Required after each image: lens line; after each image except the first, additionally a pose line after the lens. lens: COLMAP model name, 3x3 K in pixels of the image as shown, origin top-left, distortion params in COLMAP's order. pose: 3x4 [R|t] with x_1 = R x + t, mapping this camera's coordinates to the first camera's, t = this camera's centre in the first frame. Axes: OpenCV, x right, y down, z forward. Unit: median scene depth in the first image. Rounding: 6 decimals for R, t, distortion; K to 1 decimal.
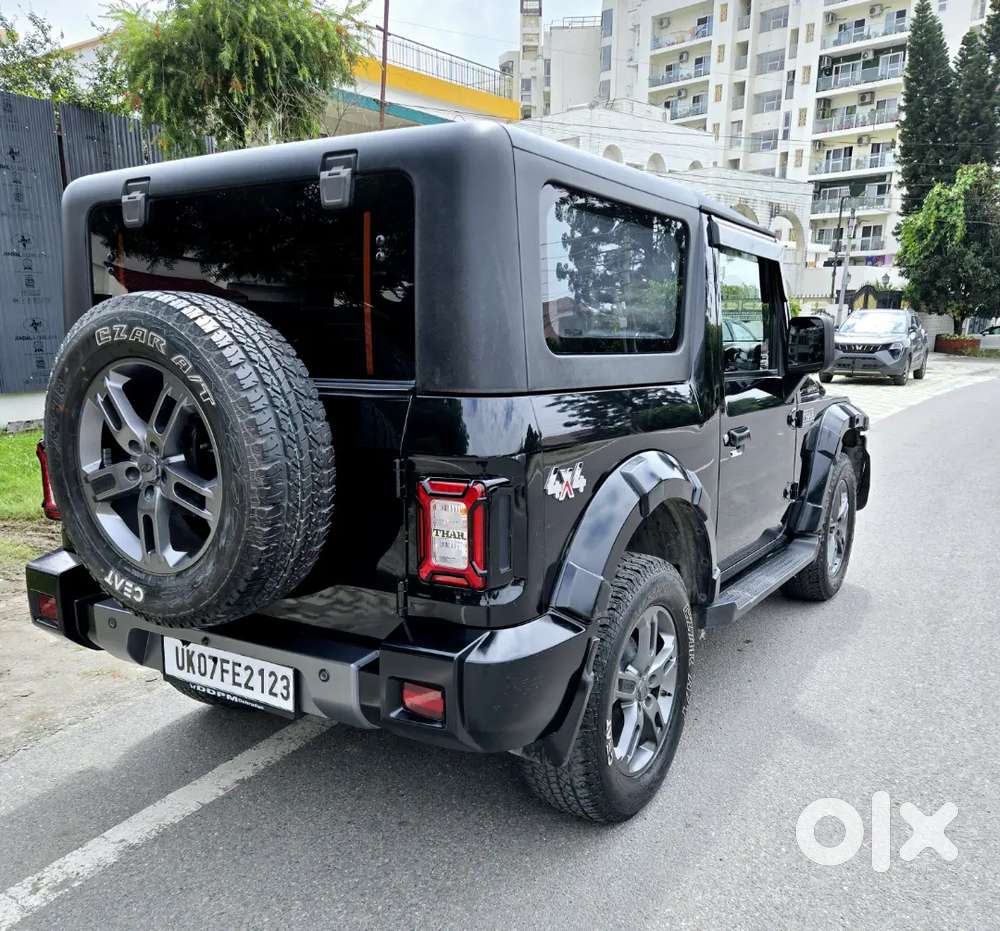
lens RADIAL K [[906.9, 0, 504.0], [0, 906.9, 521.8], [0, 0, 1]] dist [0.080058, -0.077299]
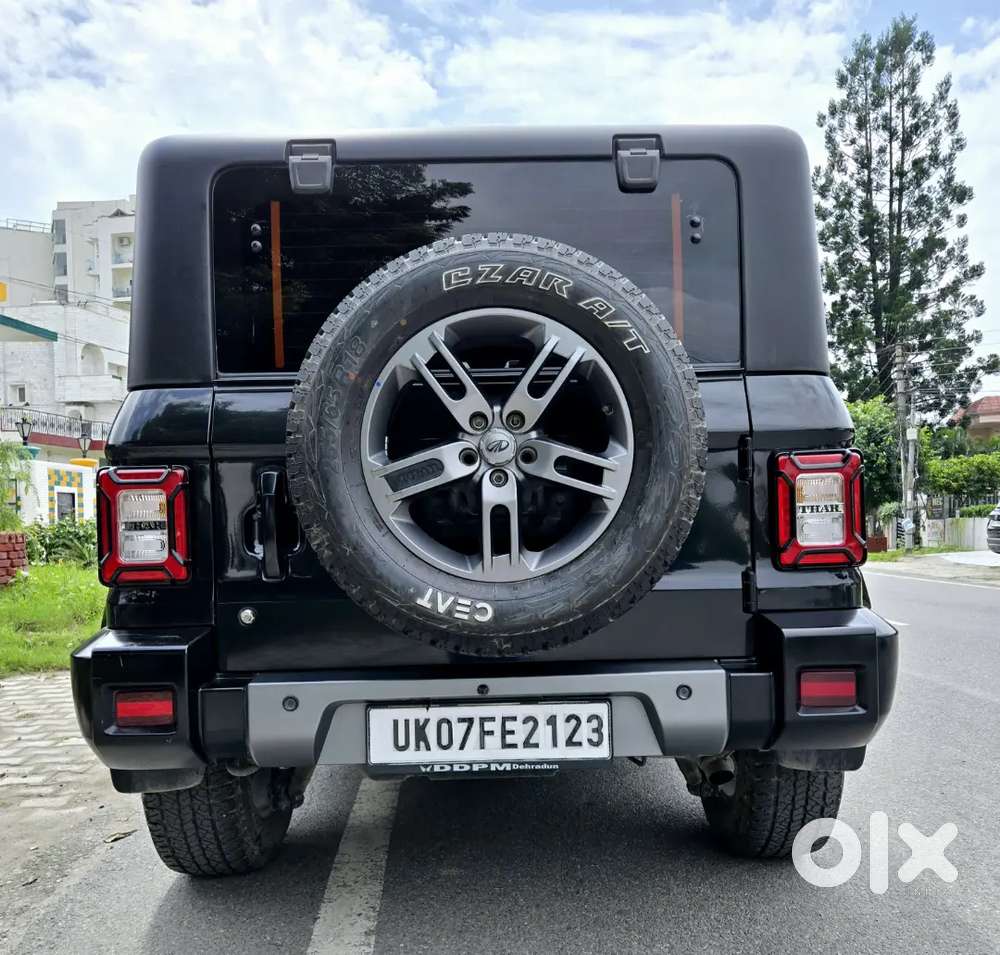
lens RADIAL K [[894.6, 0, 511.2], [0, 894.6, 526.7], [0, 0, 1]] dist [0.097057, -0.097705]
pose [[0.840329, -0.014536, 0.541882, -0.699029], [0.130140, 0.975815, -0.175640, 0.128761], [-0.526224, 0.218116, 0.821897, 0.322327]]
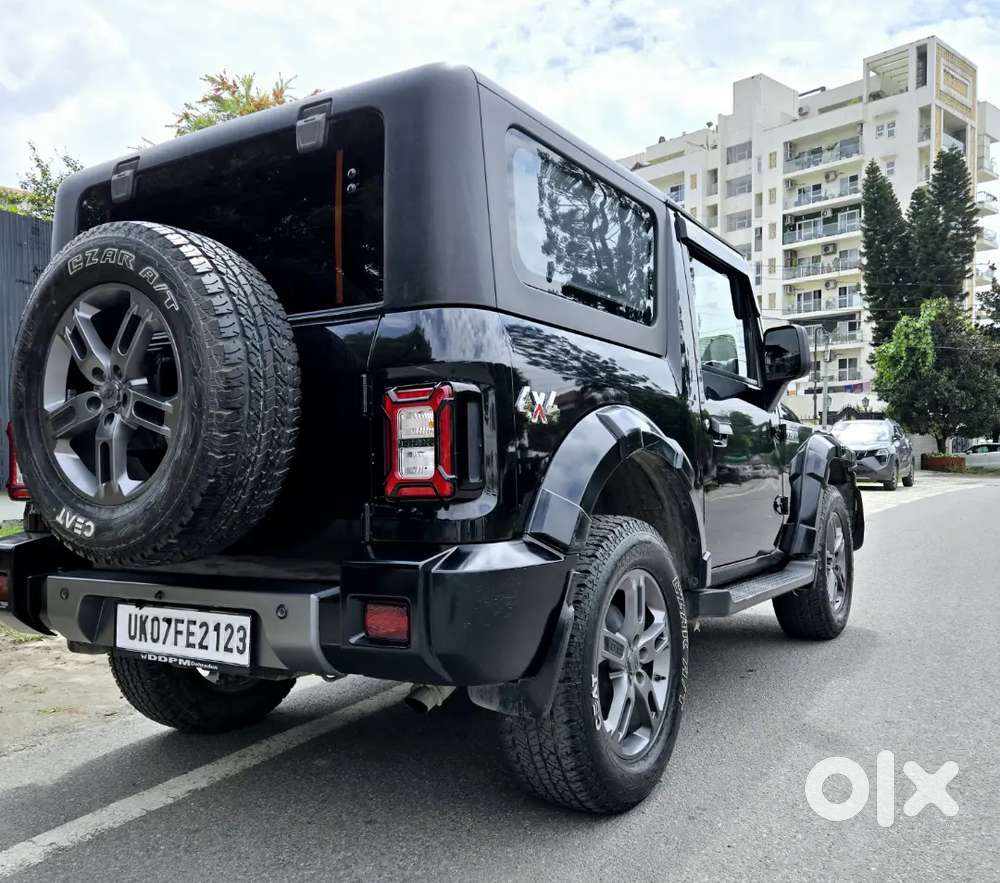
lens RADIAL K [[900.6, 0, 500.0], [0, 900.6, 441.5], [0, 0, 1]] dist [0.074993, -0.062984]
pose [[0.999867, -0.016195, -0.001756, 0.024995], [0.015357, 0.973049, -0.230086, 0.191812], [0.005435, 0.230028, 0.973169, 0.059330]]
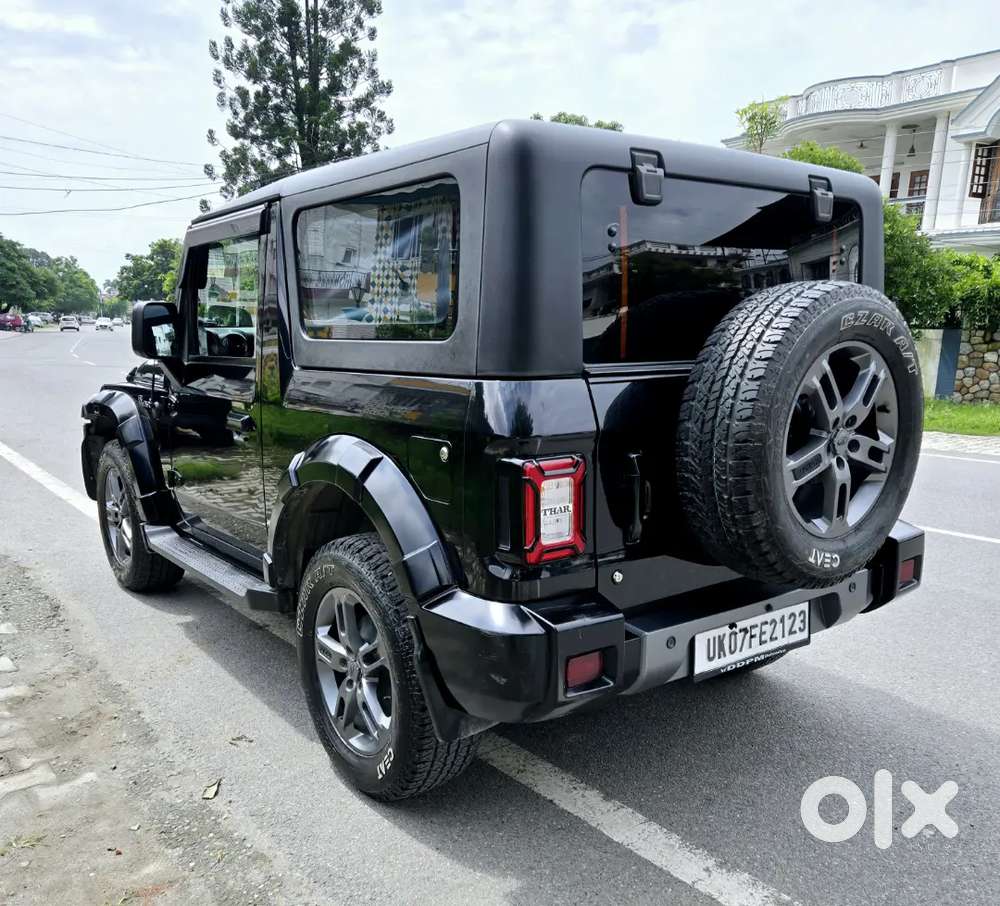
lens RADIAL K [[899.9, 0, 525.8], [0, 899.9, 477.2], [0, 0, 1]] dist [0.041735, 0.000009]
pose [[0.341081, -0.155153, 0.927141, -1.330866], [0.180555, 0.978734, 0.097364, -0.165223], [-0.922531, 0.134191, 0.361841, 0.839362]]
